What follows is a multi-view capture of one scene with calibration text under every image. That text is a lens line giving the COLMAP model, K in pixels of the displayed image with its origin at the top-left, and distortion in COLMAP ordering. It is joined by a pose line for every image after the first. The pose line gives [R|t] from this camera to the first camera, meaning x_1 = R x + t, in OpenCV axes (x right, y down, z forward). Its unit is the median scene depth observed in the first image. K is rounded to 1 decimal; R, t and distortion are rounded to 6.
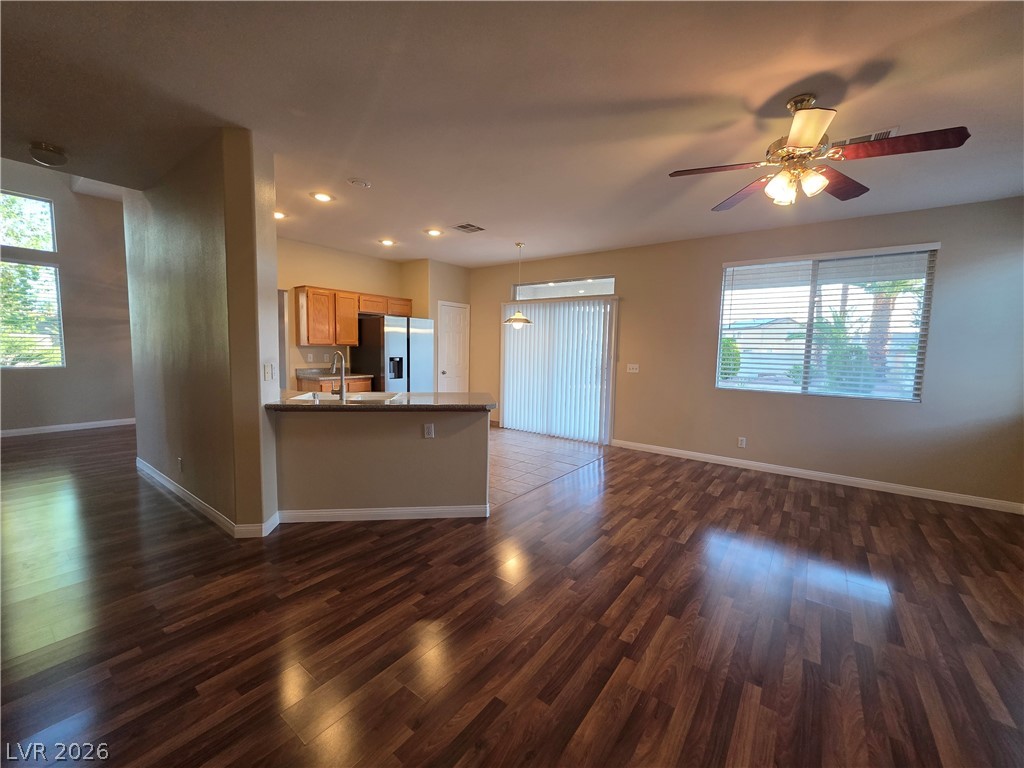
lens RADIAL K [[409.3, 0, 512.7], [0, 409.3, 383.8], [0, 0, 1]] dist [0.000405, 0.000061]
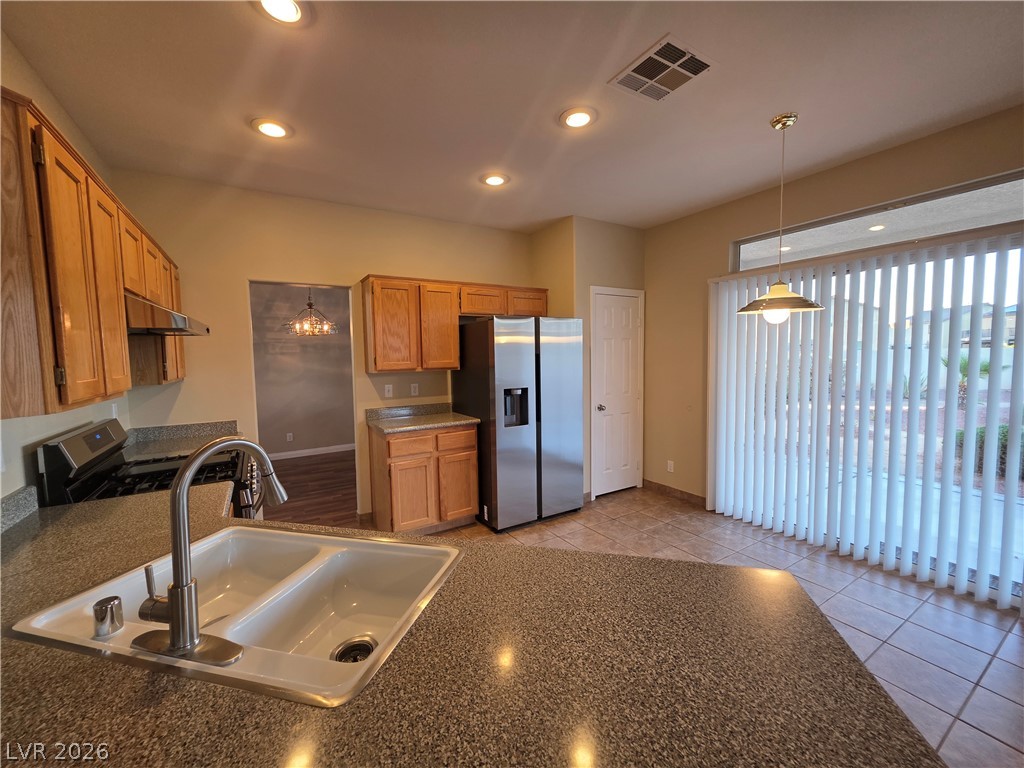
lens RADIAL K [[409.3, 0, 512.9], [0, 409.3, 384.7], [0, 0, 1]] dist [0.000405, 0.000061]
pose [[0.929985, -0.010994, -0.367434, -0.131760], [0.005779, 0.999866, -0.015292, -0.099957], [0.367553, 0.012098, 0.929924, 0.768297]]
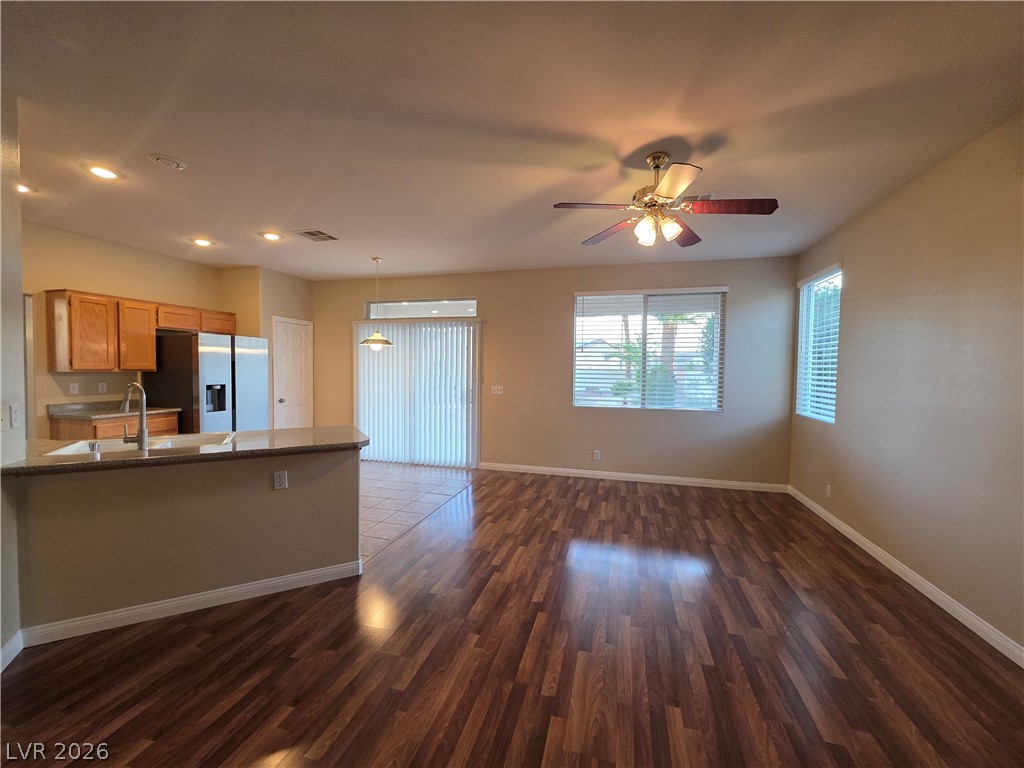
lens RADIAL K [[409.3, 0, 512.8], [0, 409.3, 382.9], [0, 0, 1]] dist [0.000405, 0.000061]
pose [[0.929870, -0.023707, 0.367125, -0.063532], [0.040874, 0.998401, -0.039058, -0.021744], [-0.365612, 0.051325, 0.929351, 0.072805]]
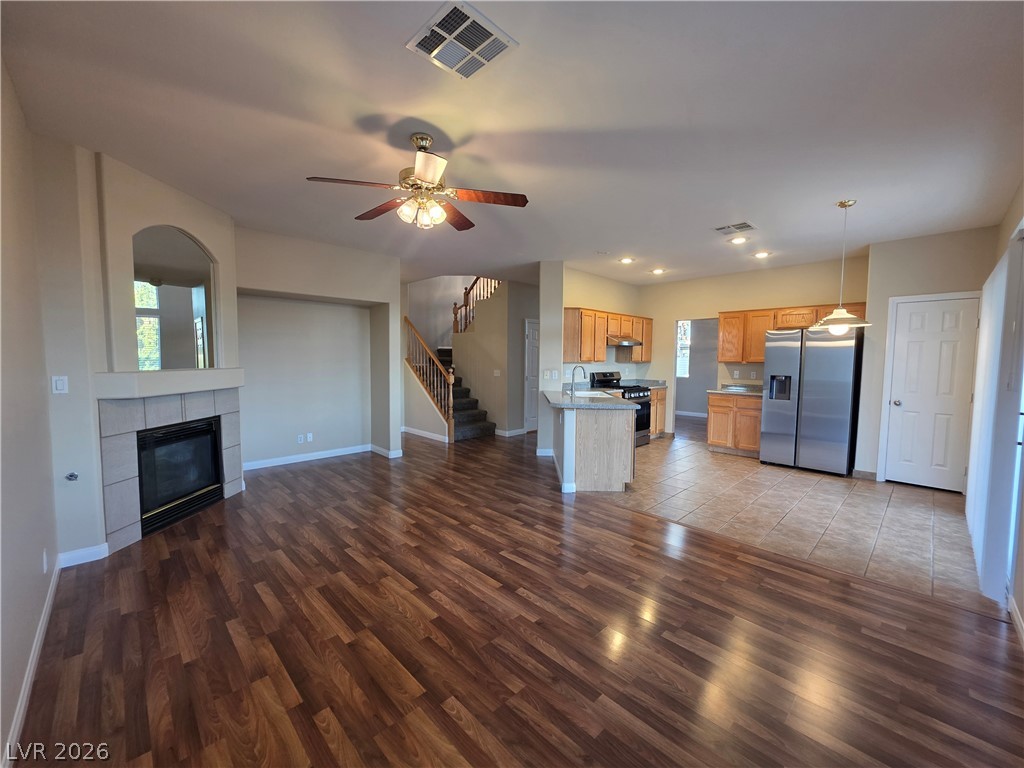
lens RADIAL K [[409.3, 0, 513.8], [0, 409.3, 383.0], [0, 0, 1]] dist [0.000405, 0.000061]
pose [[-0.152052, 0.037736, -0.987652, 1.111266], [-0.098998, 0.993664, 0.053206, -0.063469], [0.983402, 0.105866, -0.147353, 0.913390]]
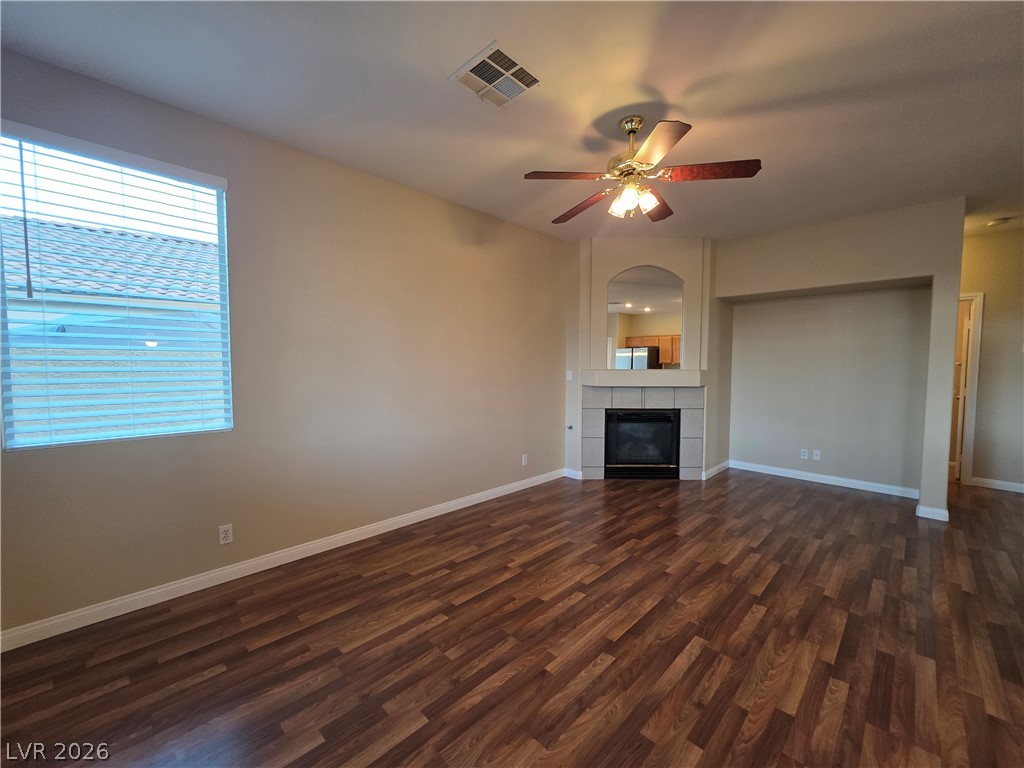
lens RADIAL K [[409.3, 0, 513.4], [0, 409.3, 382.5], [0, 0, 1]] dist [0.000405, 0.000061]
pose [[-0.989587, -0.032084, 0.140317, 0.513921], [-0.012369, 0.990190, 0.139177, -0.101920], [-0.143405, 0.135993, -0.980276, 1.335305]]
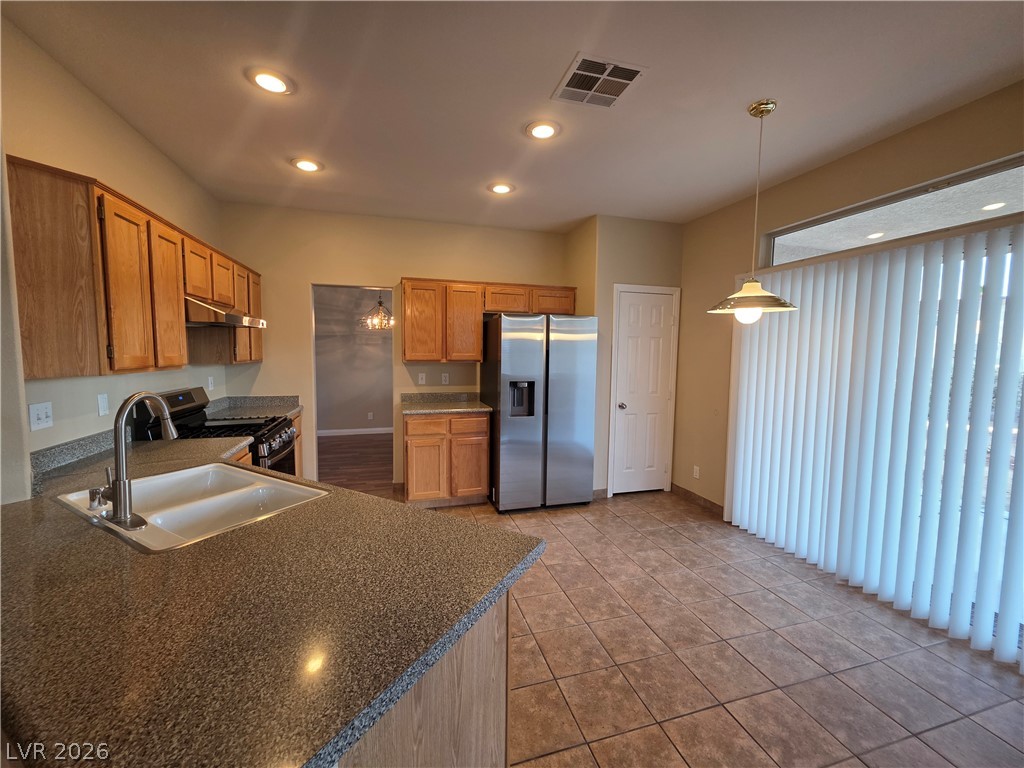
lens RADIAL K [[409.3, 0, 512.4], [0, 409.3, 384.0], [0, 0, 1]] dist [0.000405, 0.000061]
pose [[0.802192, 0.035874, -0.595987, 0.104288], [-0.046273, 0.998926, -0.002156, -0.096113], [0.595270, 0.029308, 0.802991, 0.821972]]
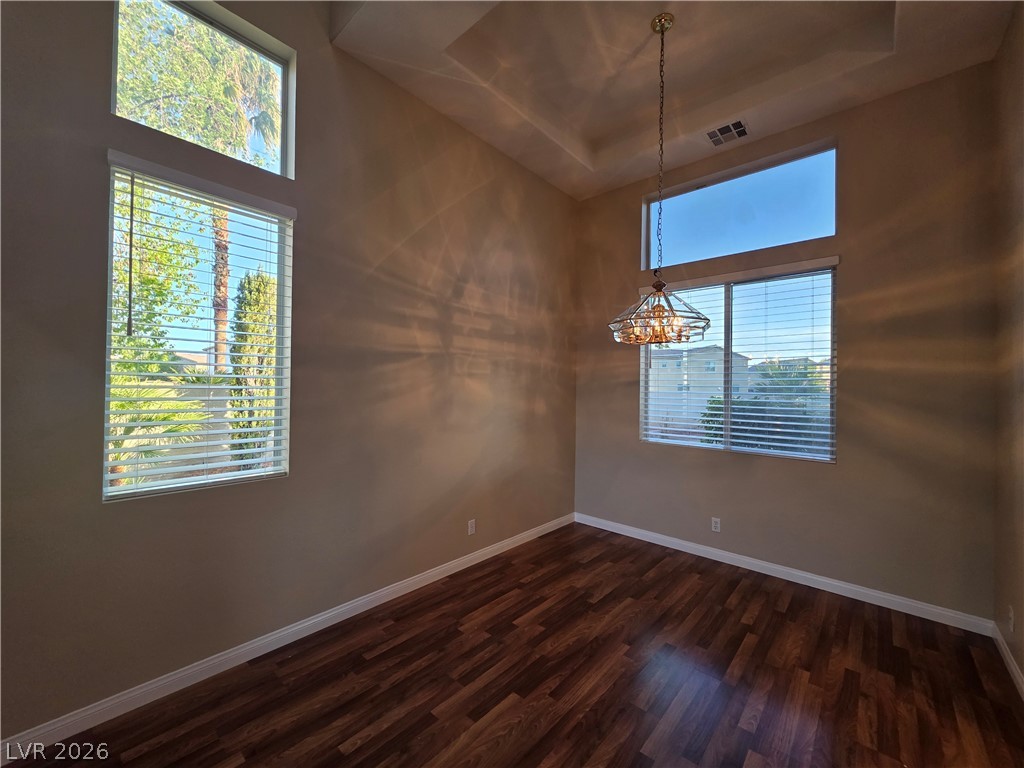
lens RADIAL K [[409.3, 0, 508.8], [0, 409.3, 386.6], [0, 0, 1]] dist [0.000405, 0.000061]
pose [[0.994211, -0.012828, -0.106679, -1.407805], [0.002218, 0.995086, -0.098986, -0.139303], [0.107425, 0.098176, 0.989354, 1.060206]]
